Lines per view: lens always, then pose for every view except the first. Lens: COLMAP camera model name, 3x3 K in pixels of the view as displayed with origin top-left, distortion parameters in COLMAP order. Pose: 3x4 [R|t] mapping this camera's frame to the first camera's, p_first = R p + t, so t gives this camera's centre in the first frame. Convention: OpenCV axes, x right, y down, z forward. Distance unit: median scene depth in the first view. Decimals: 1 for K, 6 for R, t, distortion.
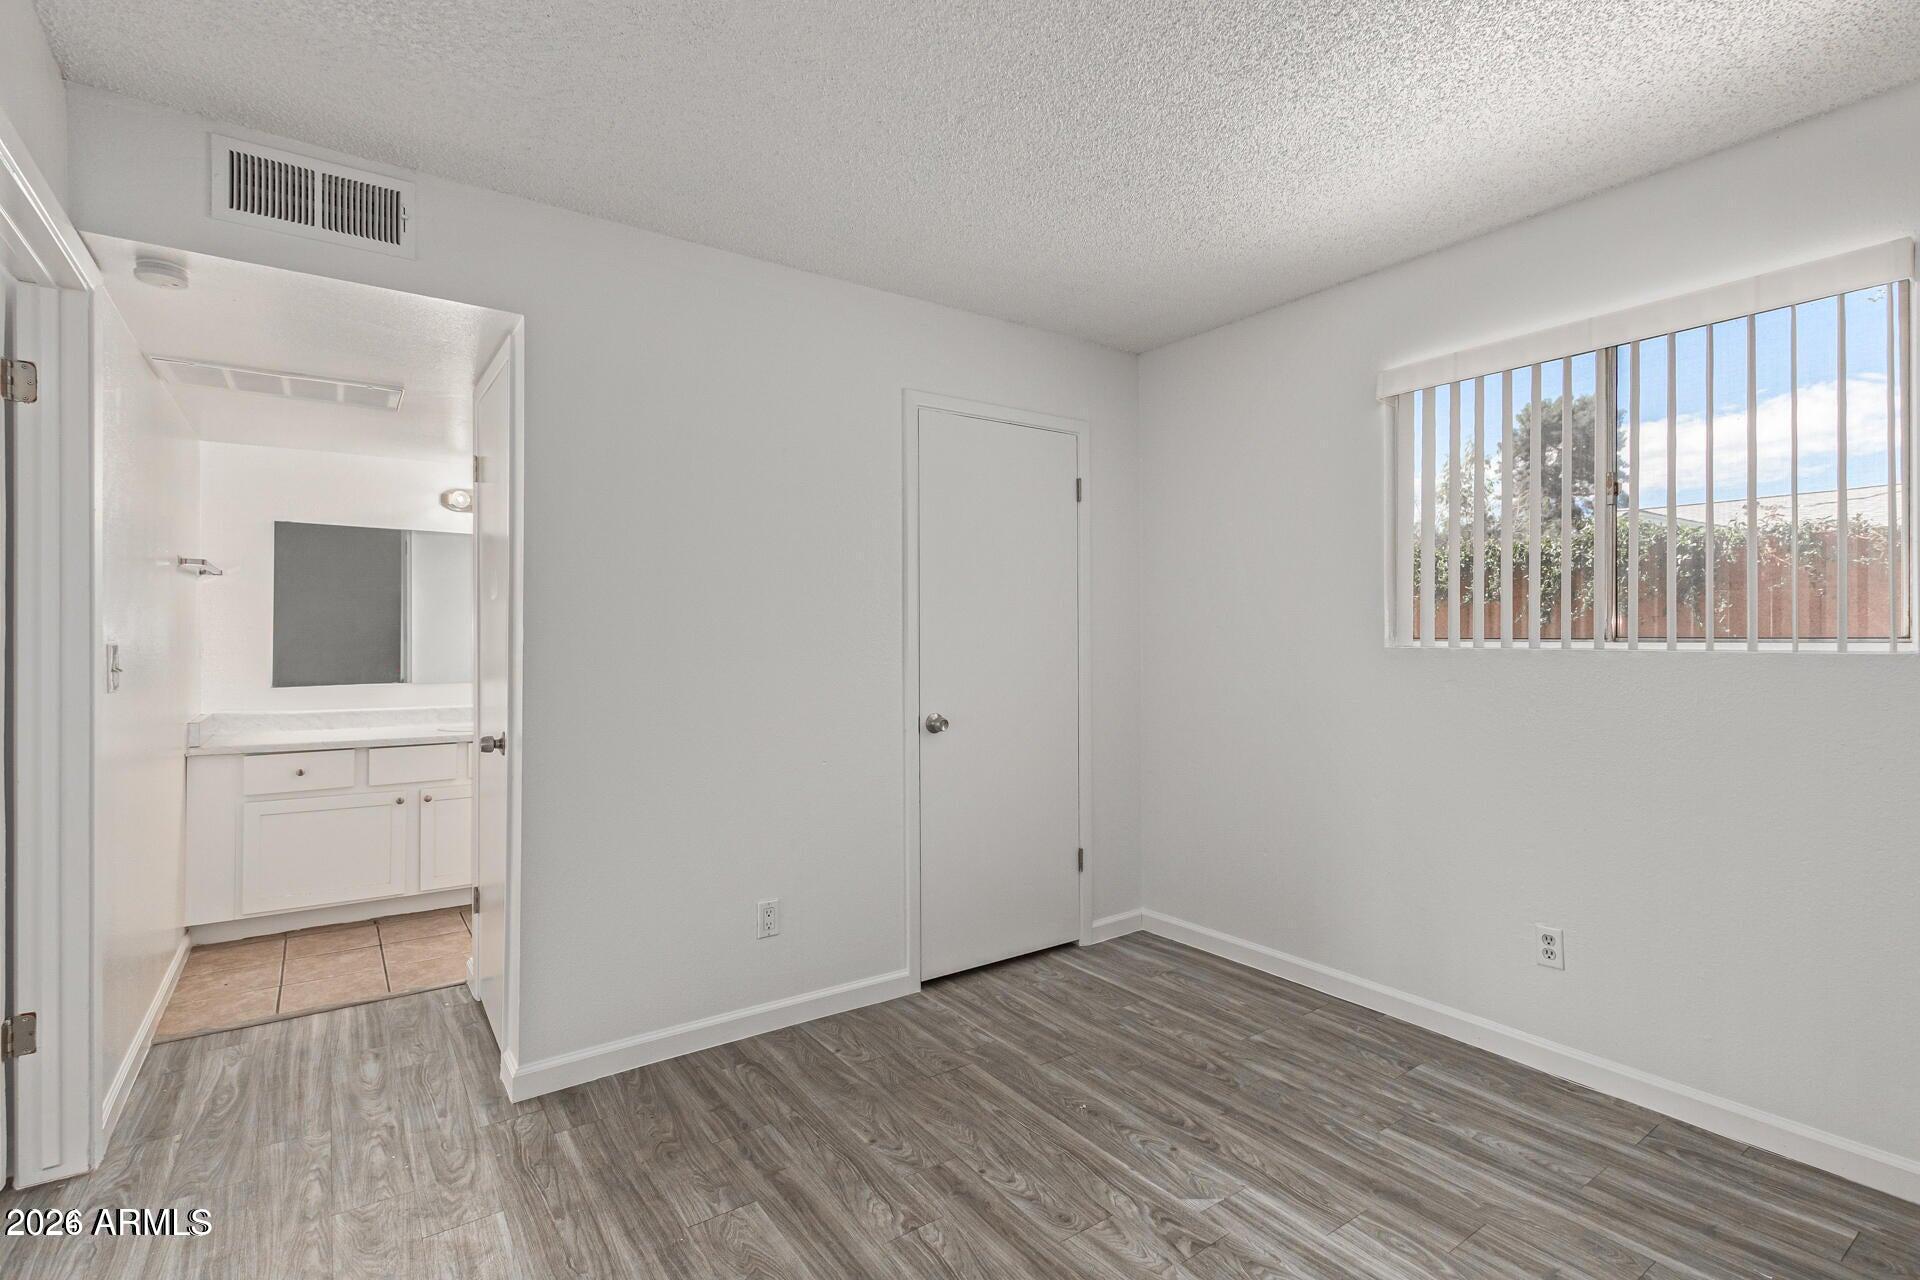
lens RADIAL K [[887.2, 0, 966.4], [0, 887.2, 630.4], [0, 0, 1]] dist [0.015332, -0.007870]
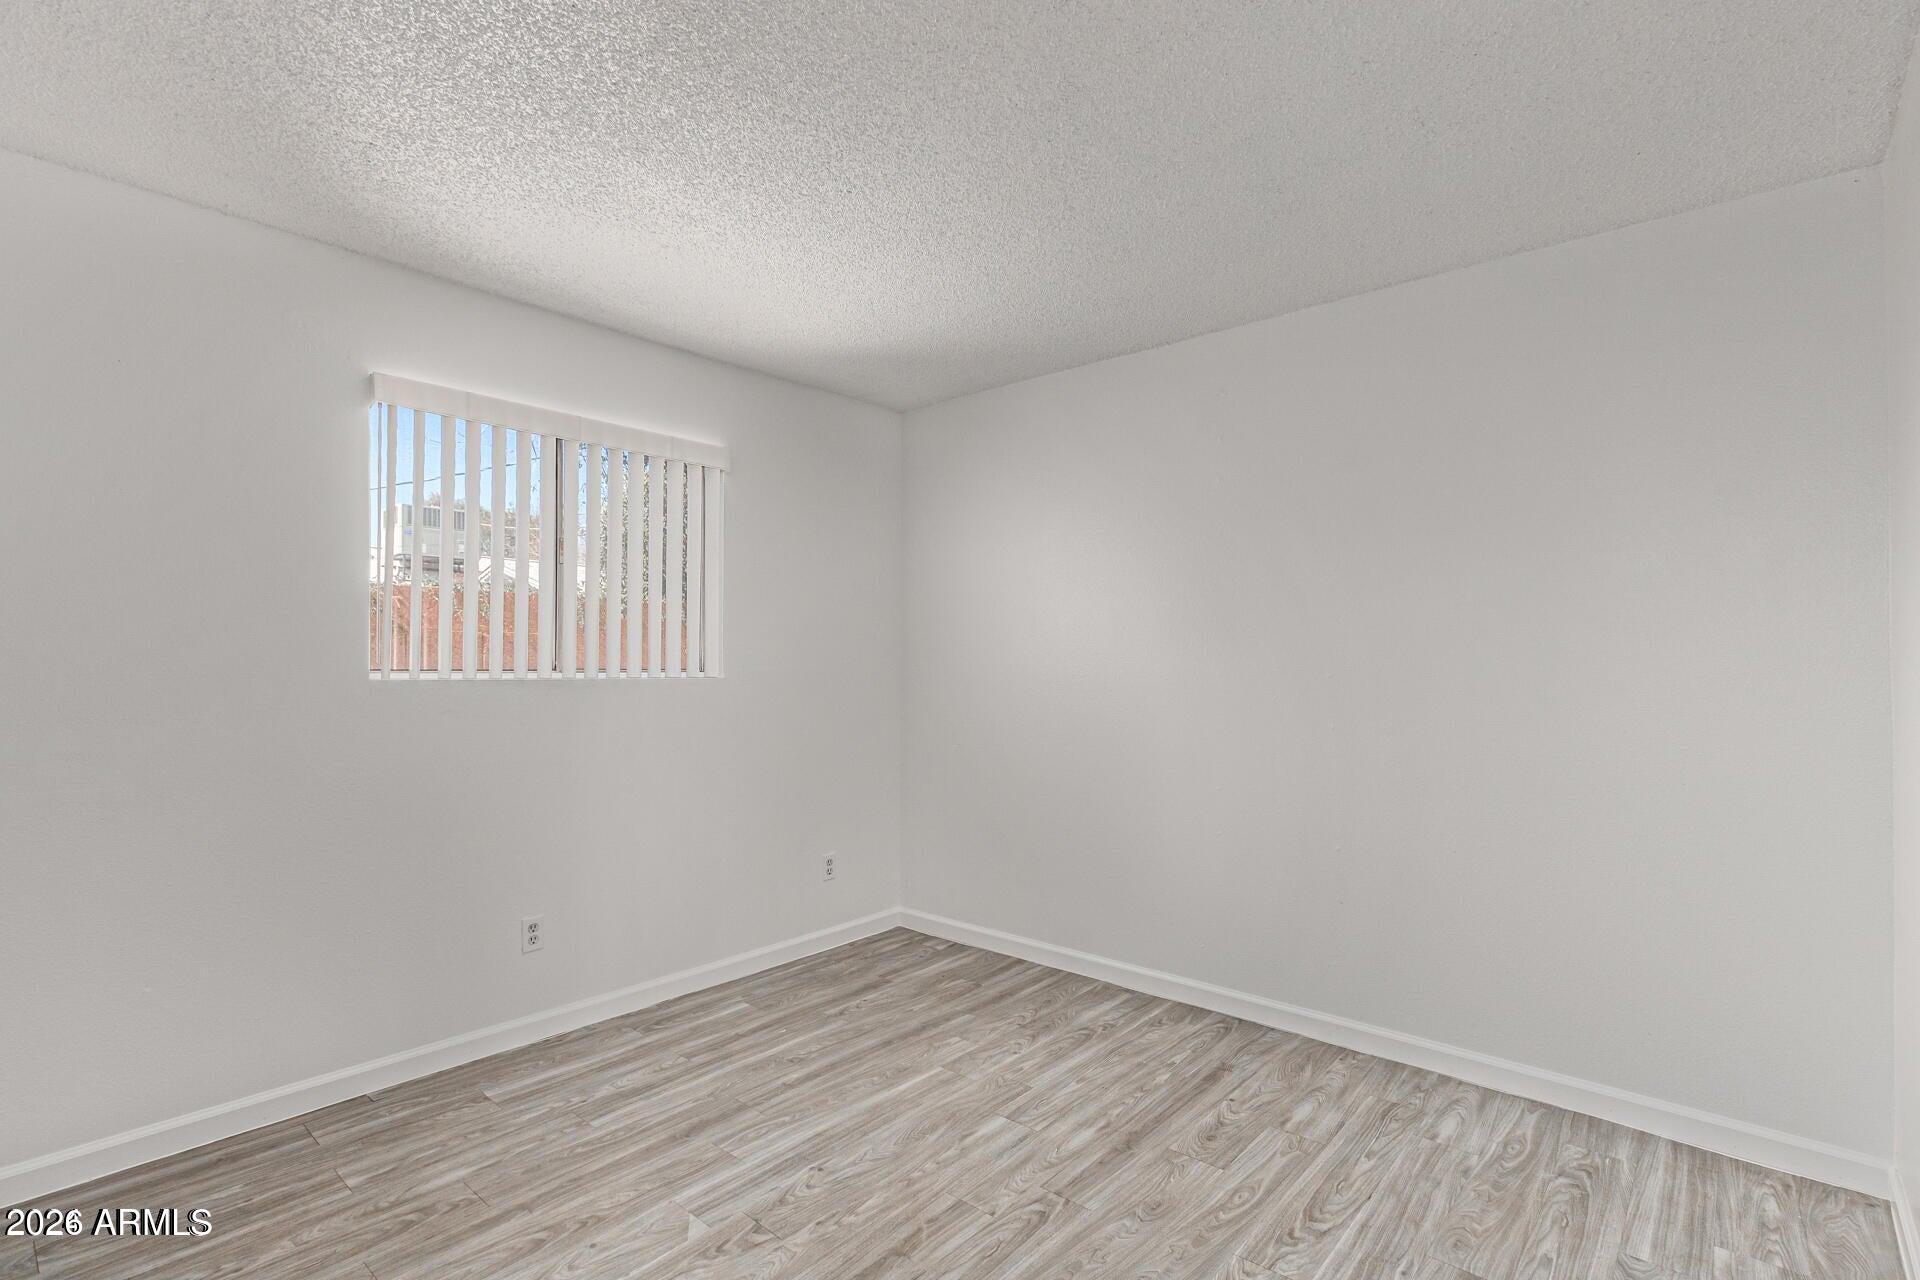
lens RADIAL K [[887.2, 0, 966.4], [0, 887.2, 630.4], [0, 0, 1]] dist [0.015332, -0.007870]
pose [[-0.233883, 0.041550, 0.971377, -0.663641], [-0.010581, 0.998918, -0.045276, 0.004529], [-0.972207, -0.020867, -0.233190, 0.763982]]
